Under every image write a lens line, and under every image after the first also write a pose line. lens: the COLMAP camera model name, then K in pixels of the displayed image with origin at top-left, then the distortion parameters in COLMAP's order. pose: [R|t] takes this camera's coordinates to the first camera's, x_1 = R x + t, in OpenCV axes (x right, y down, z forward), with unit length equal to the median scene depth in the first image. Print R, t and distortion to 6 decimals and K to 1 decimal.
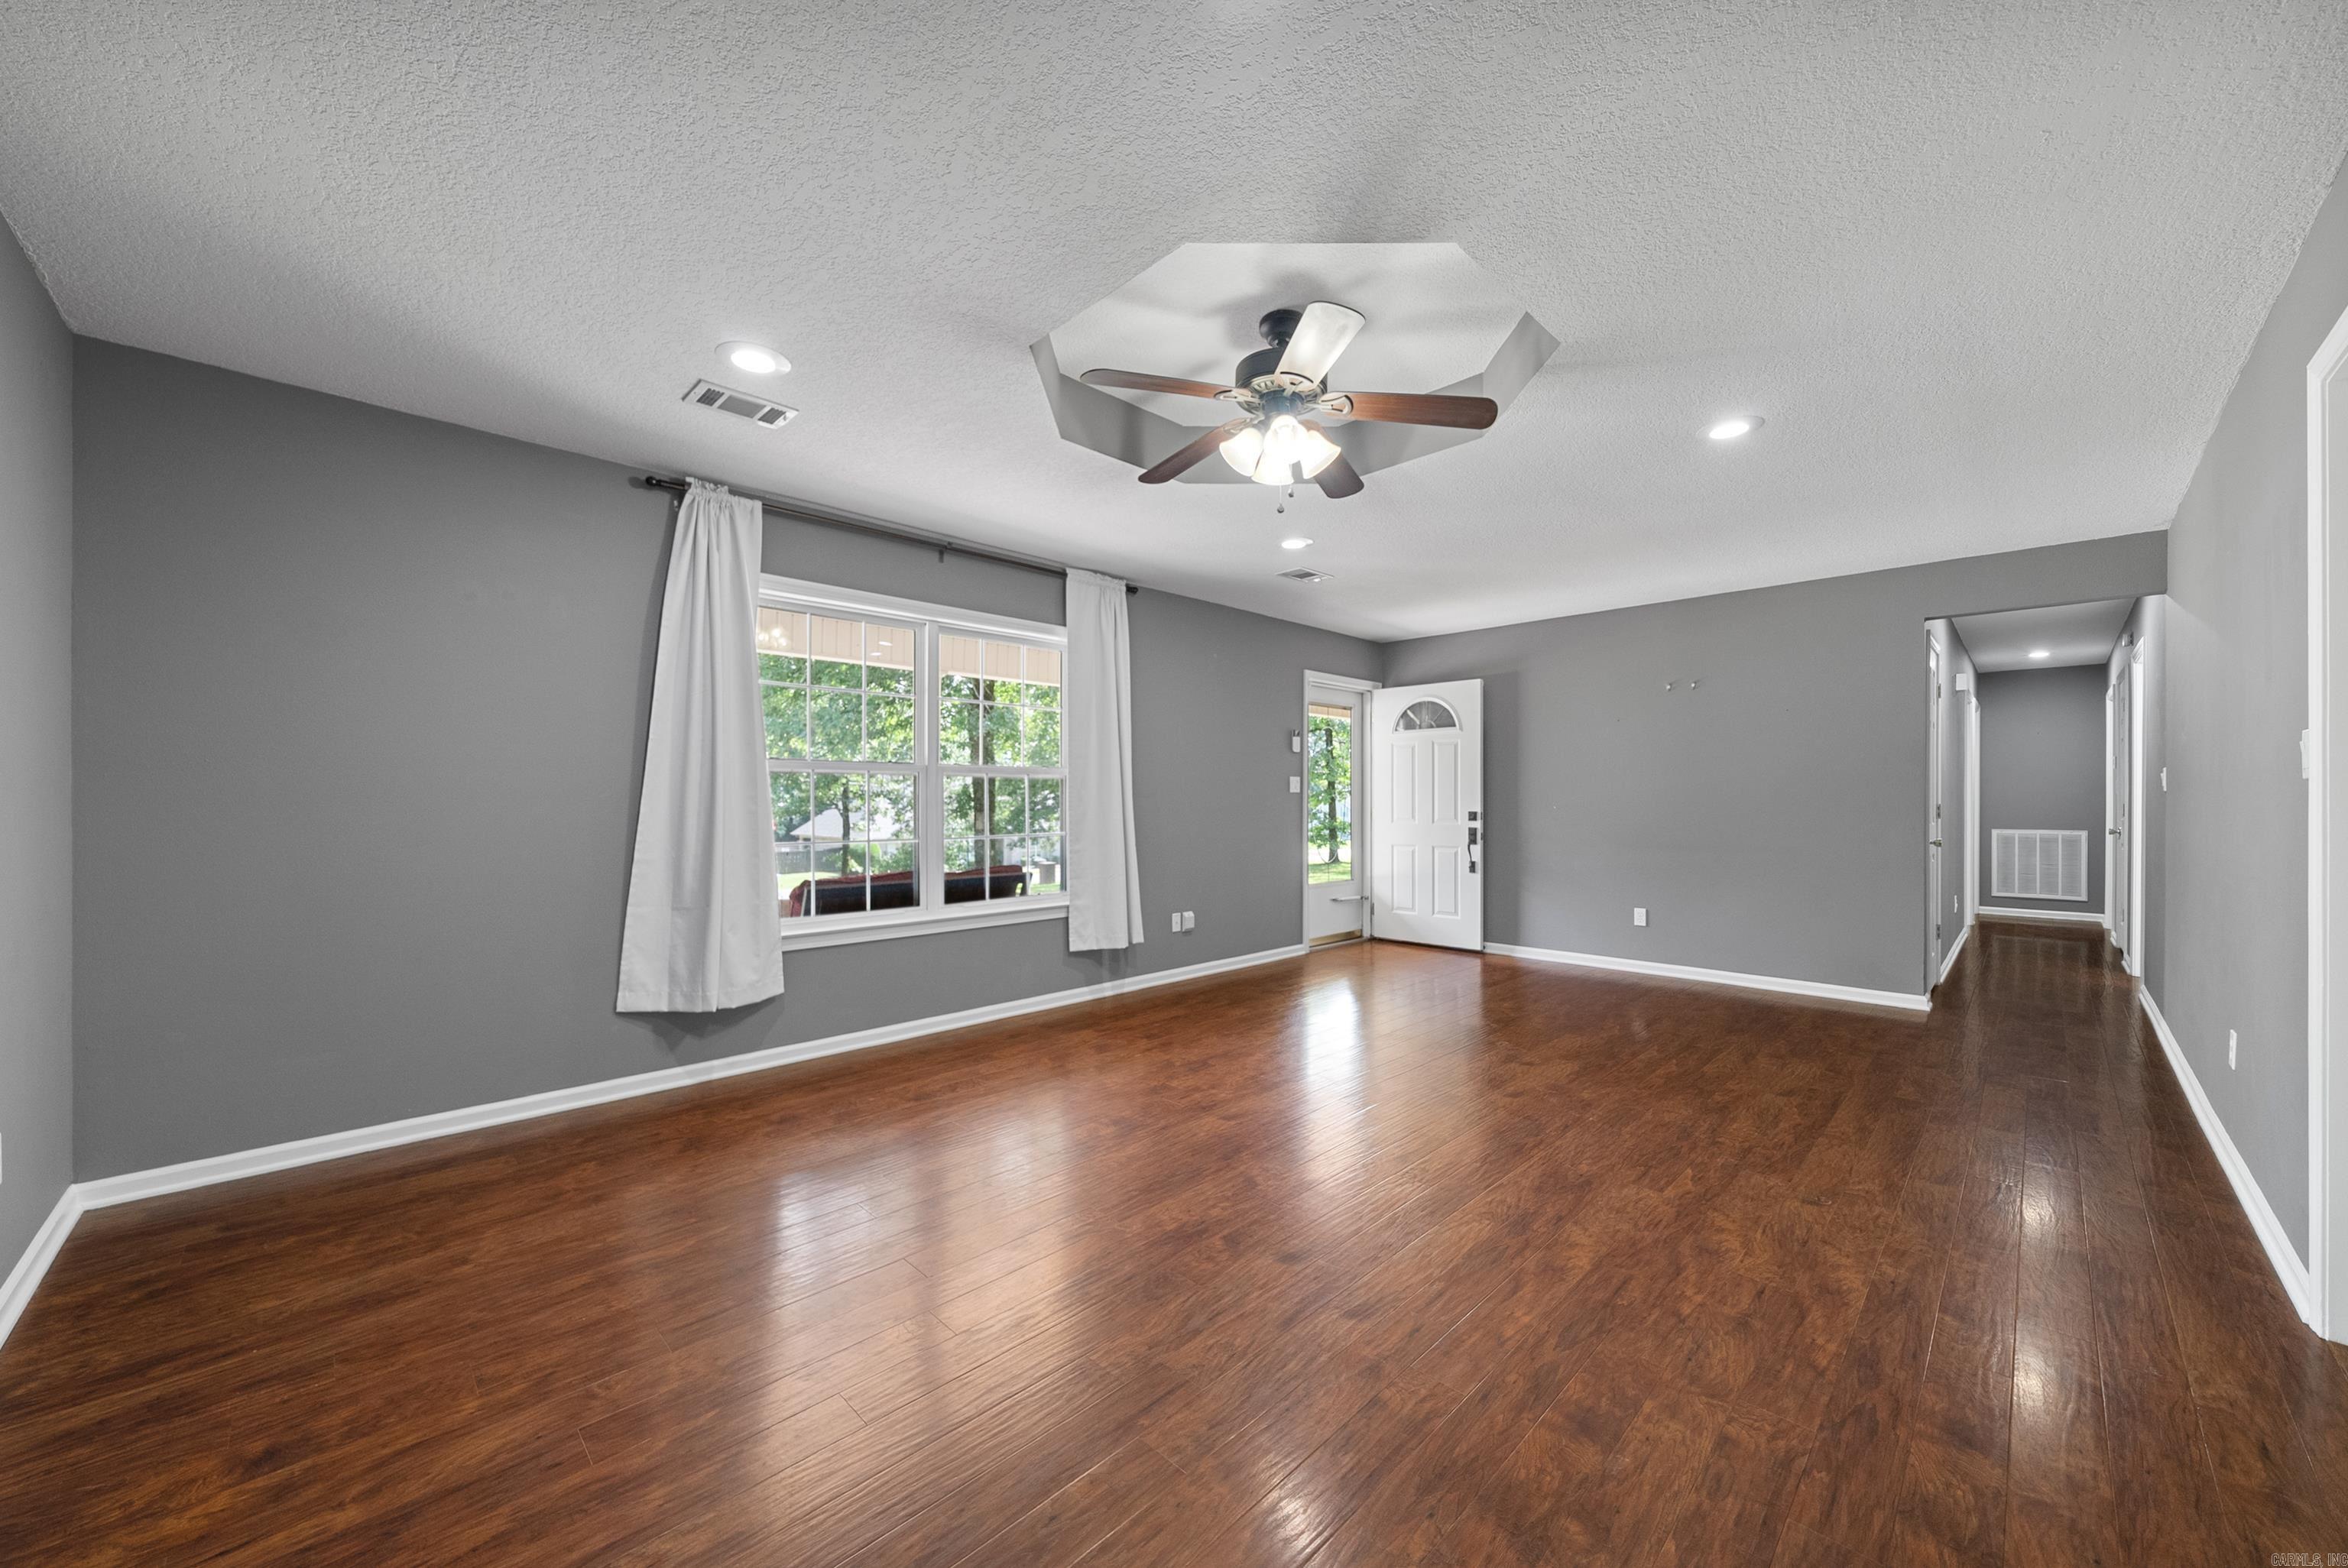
lens RADIAL K [[910.4, 0, 1194.6], [0, 910.4, 766.1], [0, 0, 1]] dist [-0.002249, 0.000777]
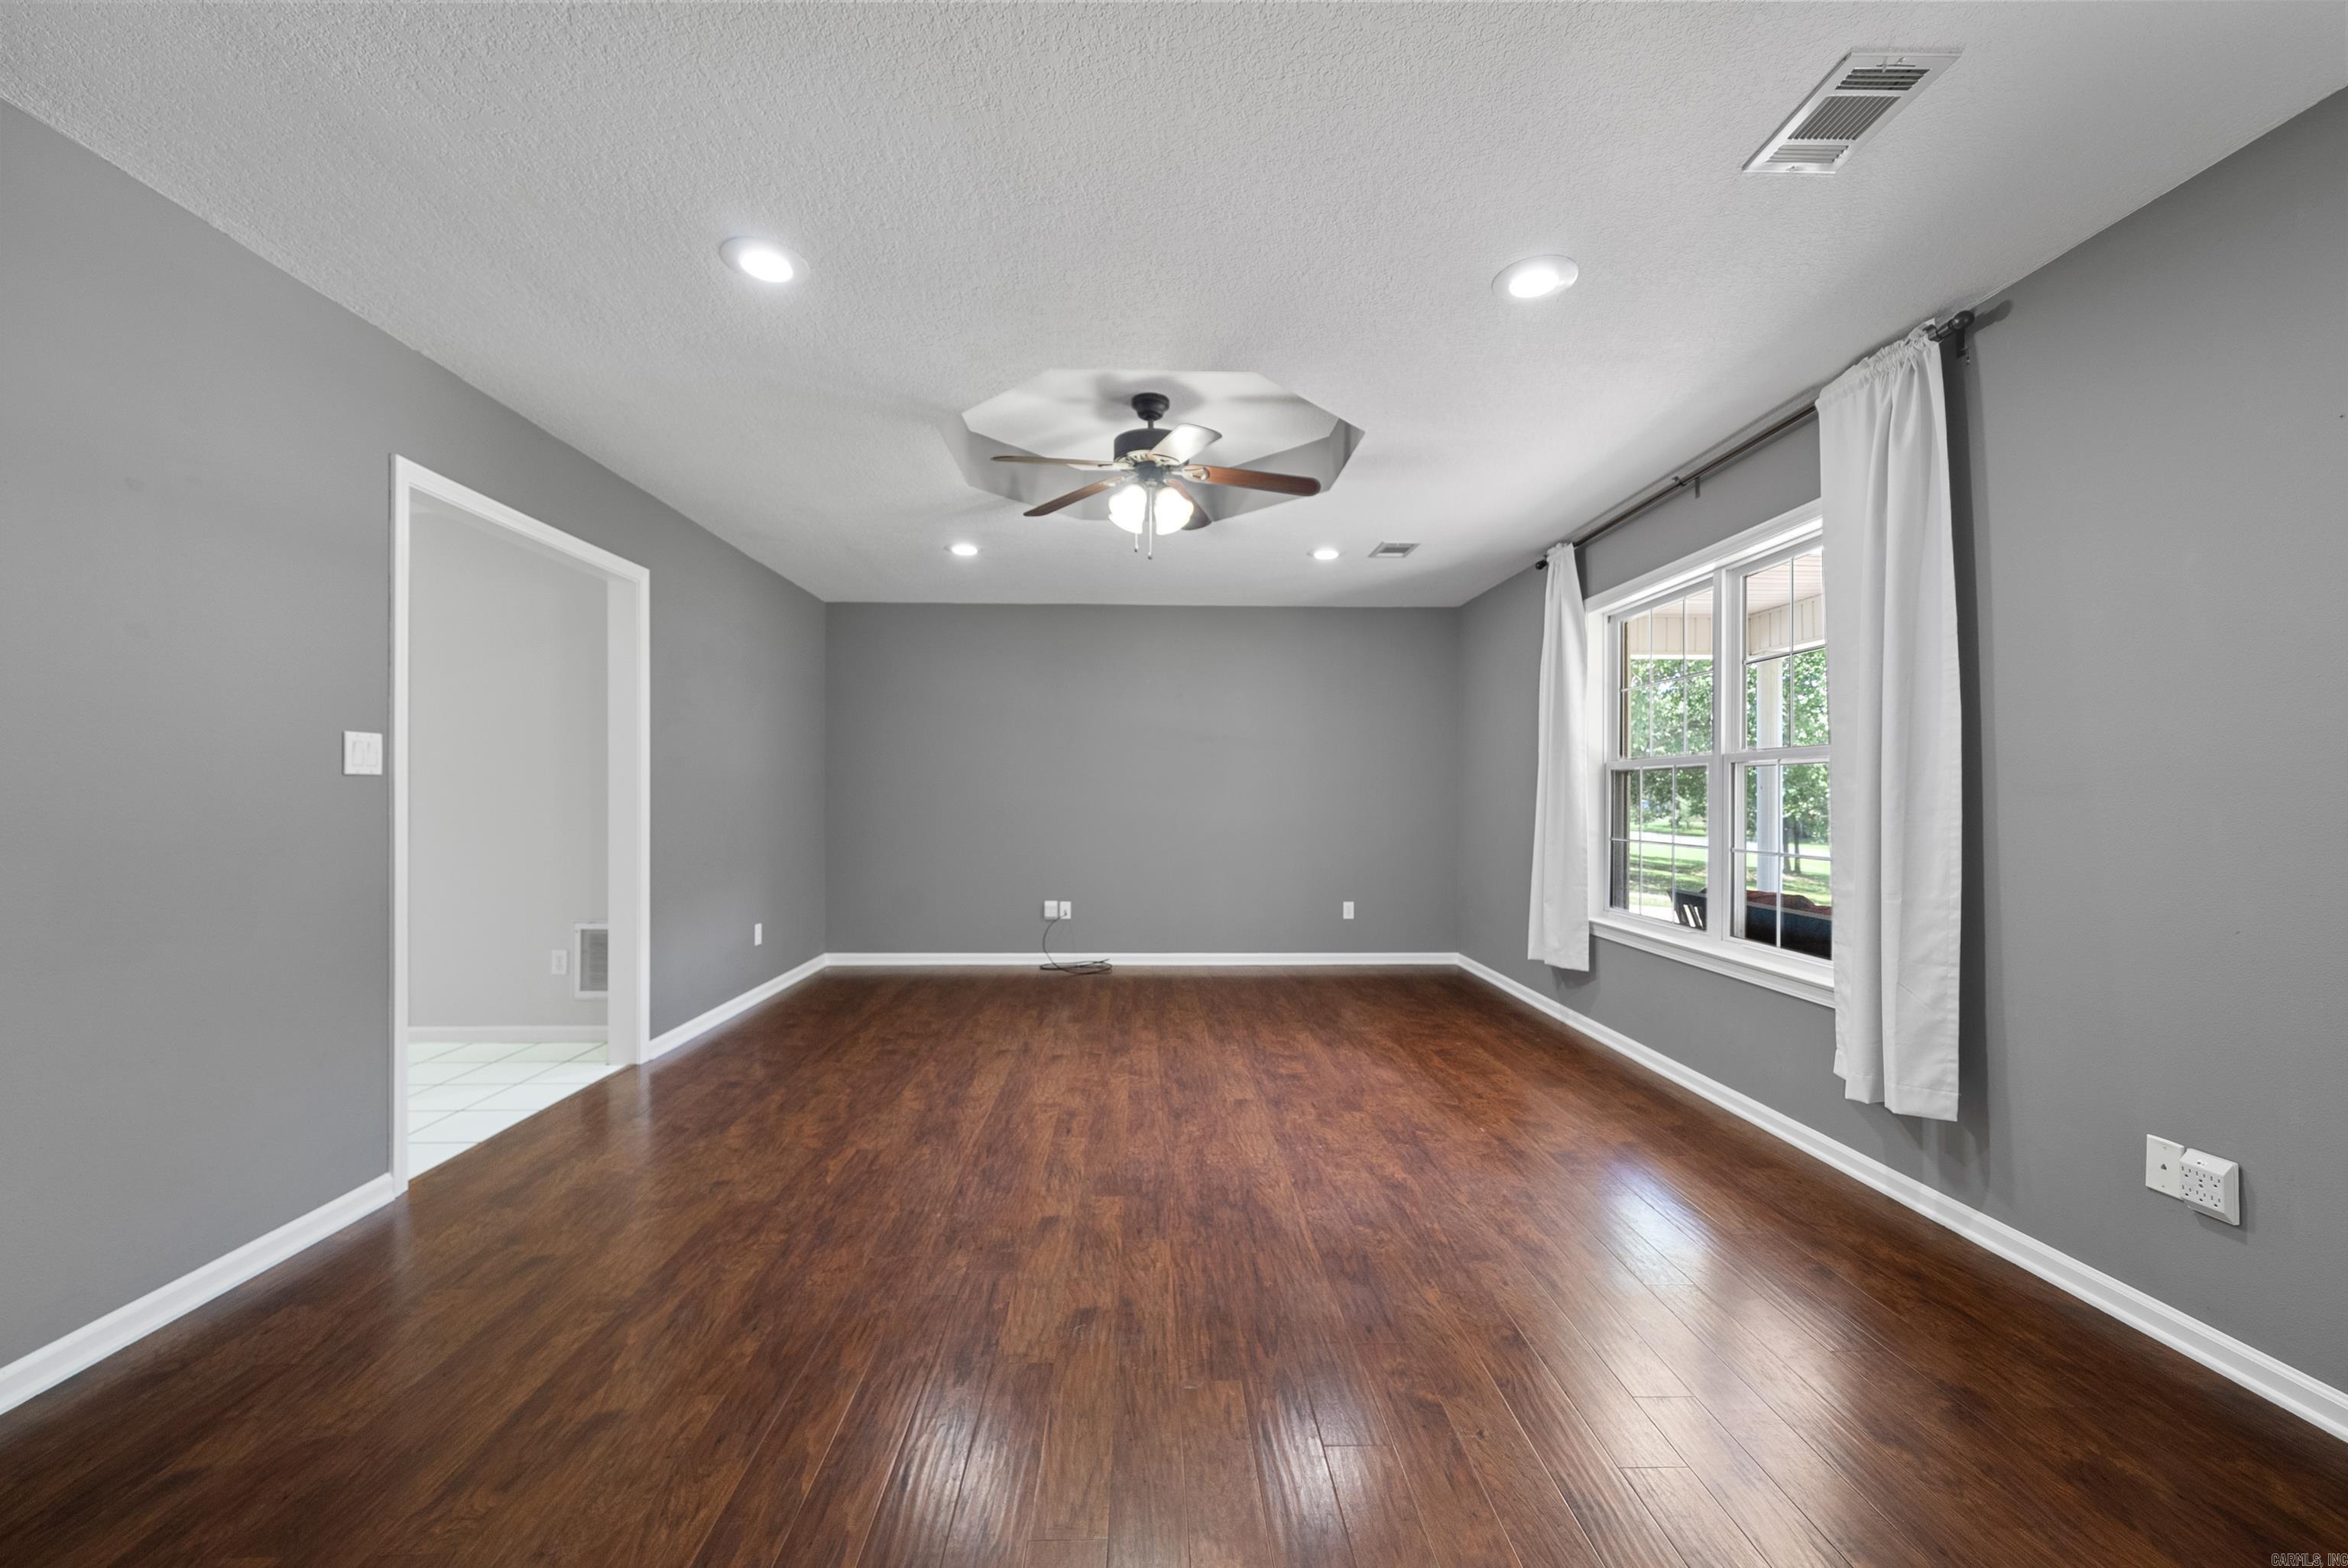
lens RADIAL K [[910.4, 0, 1145.2], [0, 910.4, 800.2], [0, 0, 1]] dist [-0.002249, 0.000777]
pose [[-0.726372, 0.001512, -0.687301, 0.726202], [0.021363, 0.999564, -0.020378, 0.049922], [0.686970, -0.029485, -0.726087, 1.466531]]
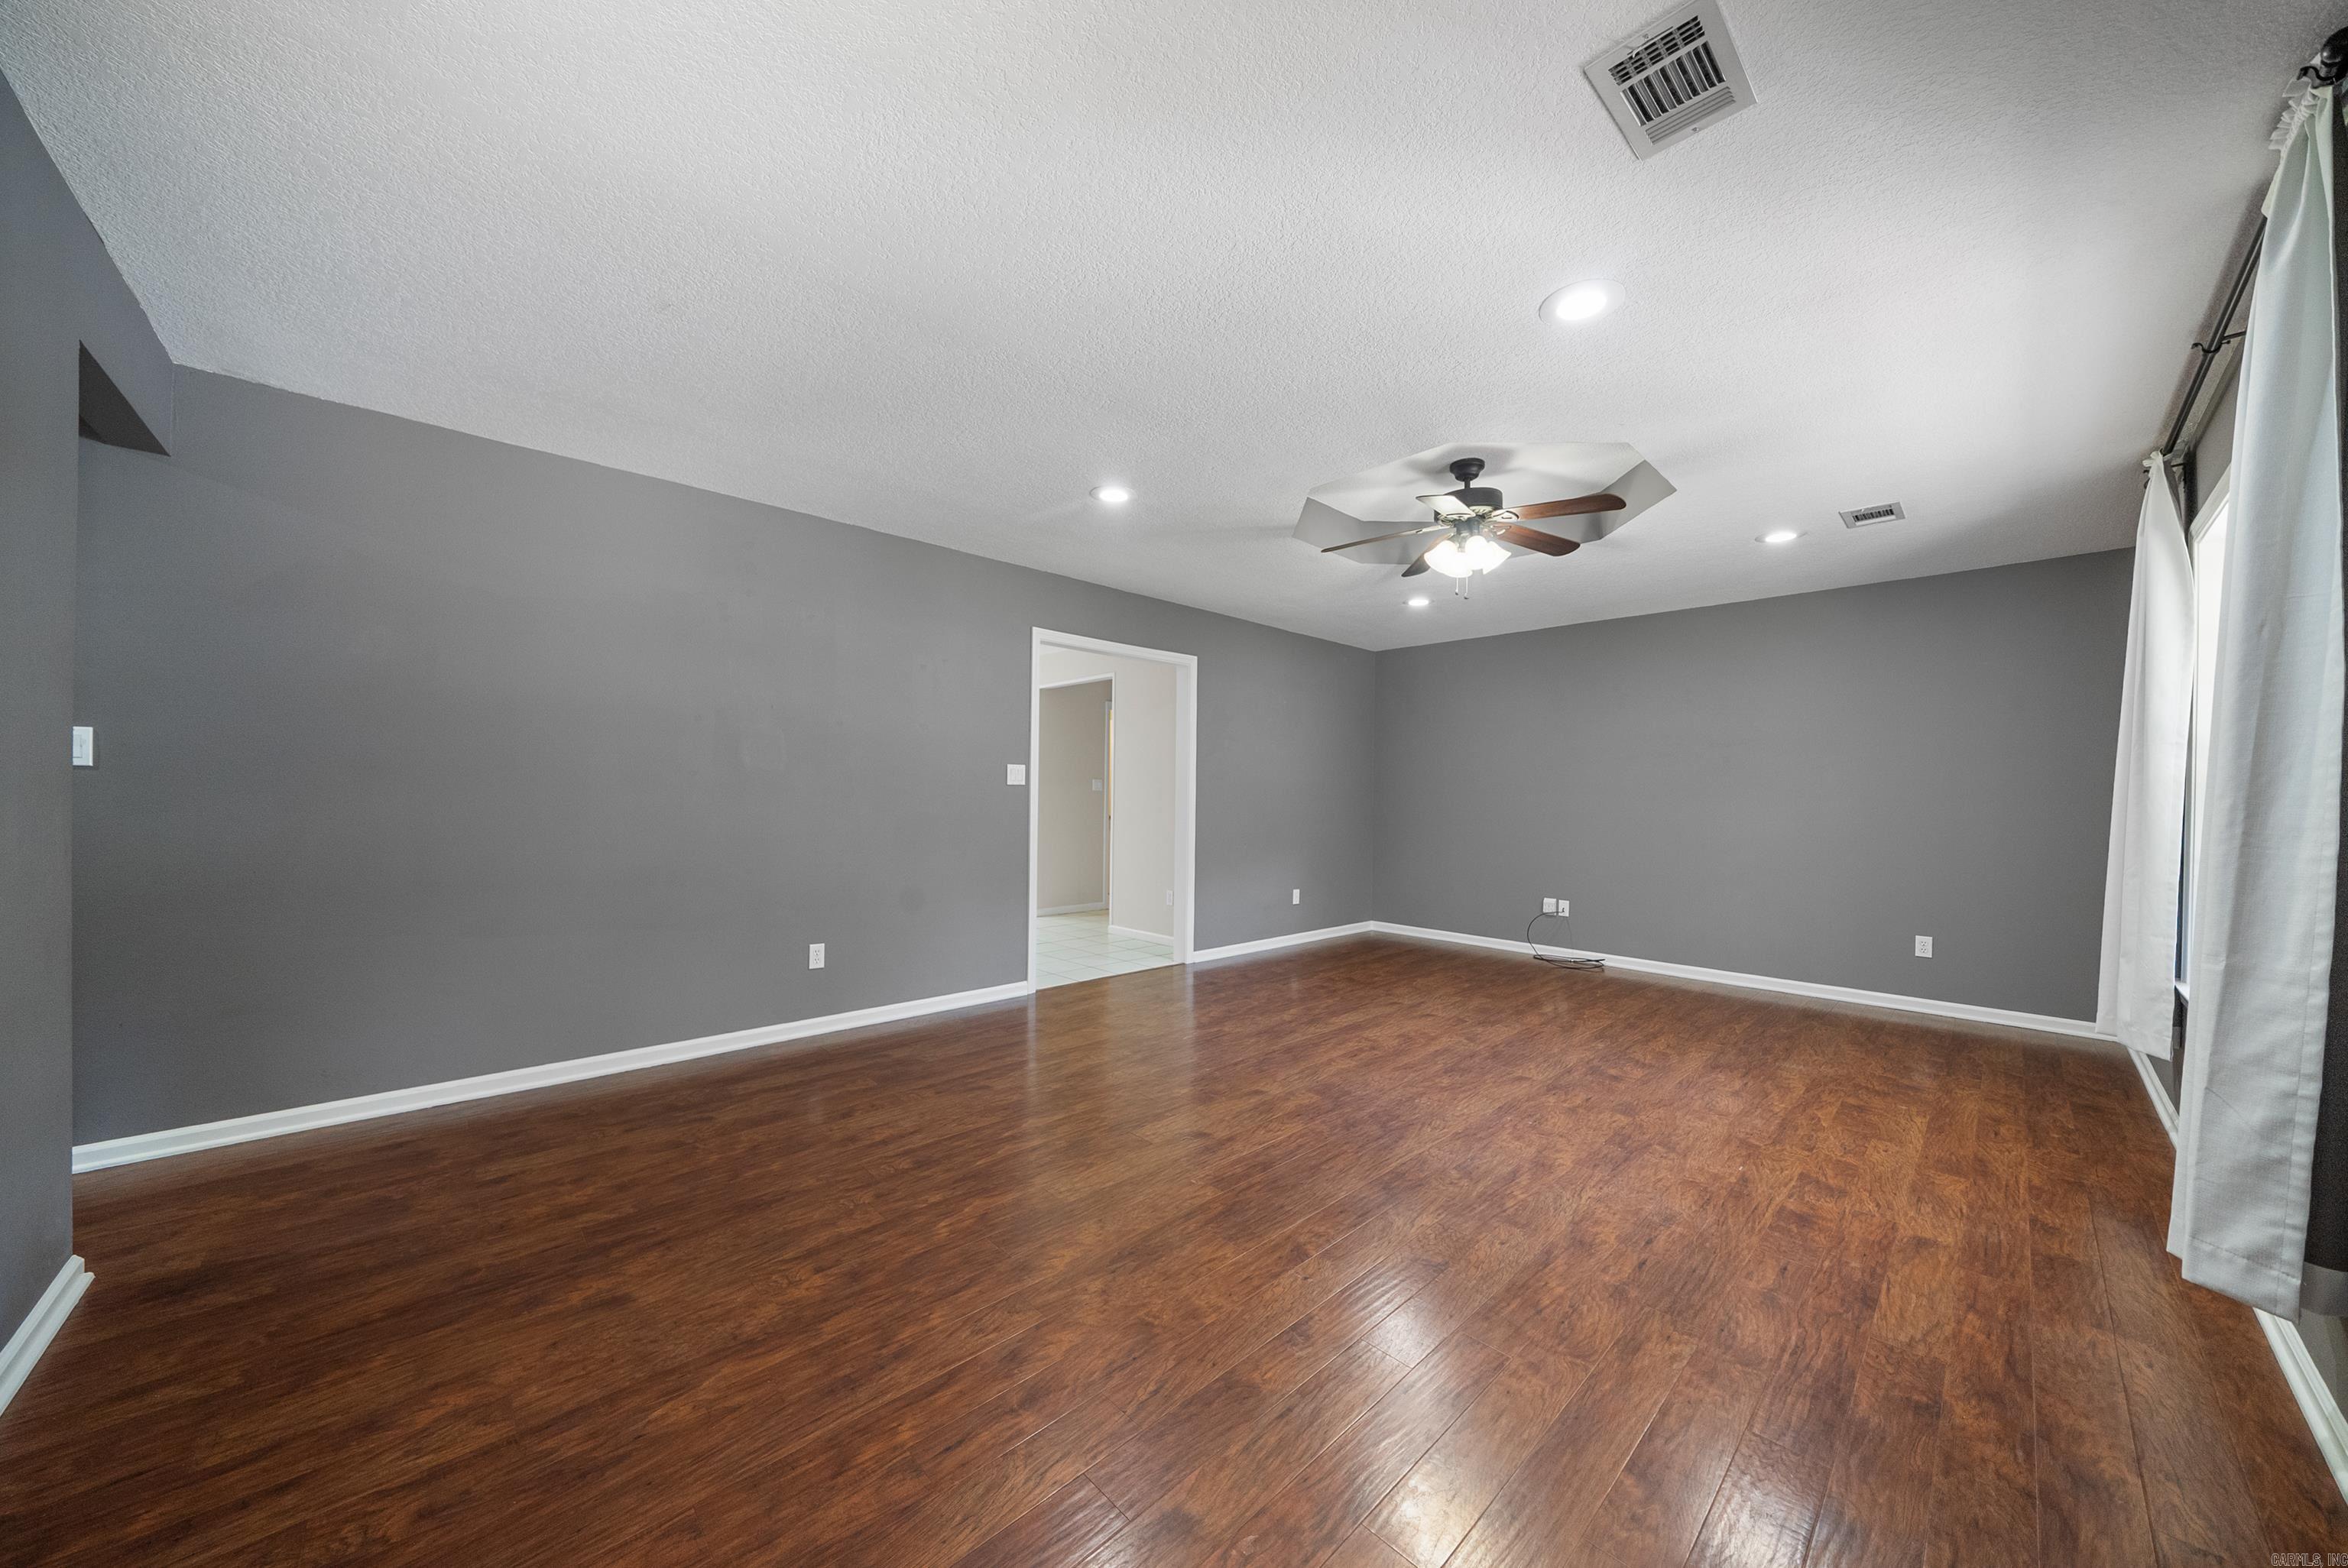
lens RADIAL K [[783.9, 0, 1152.7], [0, 783.9, 799.9], [0, 0, 1]] dist [-0.003259, -0.000211]
pose [[-0.996644, -0.013745, 0.080699, 0.373567], [-0.016156, 0.999440, -0.029301, 0.059875], [-0.080251, -0.030506, -0.996308, 1.763879]]
